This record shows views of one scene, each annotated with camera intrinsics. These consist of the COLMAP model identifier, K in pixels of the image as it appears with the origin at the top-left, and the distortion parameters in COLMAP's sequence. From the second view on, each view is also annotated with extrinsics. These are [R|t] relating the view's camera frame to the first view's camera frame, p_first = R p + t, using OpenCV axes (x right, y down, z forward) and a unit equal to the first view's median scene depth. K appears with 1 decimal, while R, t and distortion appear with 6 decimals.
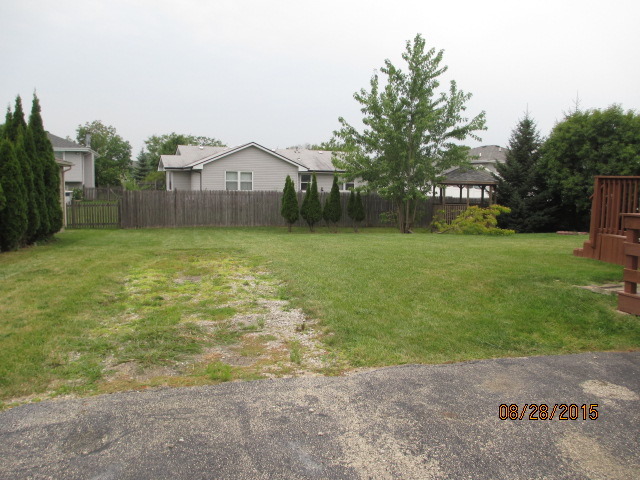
lens RADIAL K [[527.4, 0, 320.7], [0, 527.4, 239.5], [0, 0, 1]] dist [-0.065381, -0.009582]
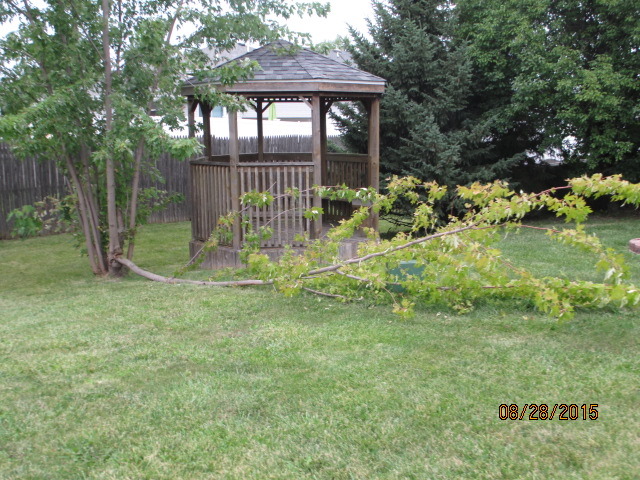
lens RADIAL K [[712.8, 0, 320.1], [0, 712.8, 239.4], [0, 0, 1]] dist [-0.097400, 0.000000]
pose [[0.885714, -0.100418, 0.453241, 0.093372], [0.070890, 0.994131, 0.081723, -0.055847], [-0.458787, -0.040253, 0.887634, 0.634495]]
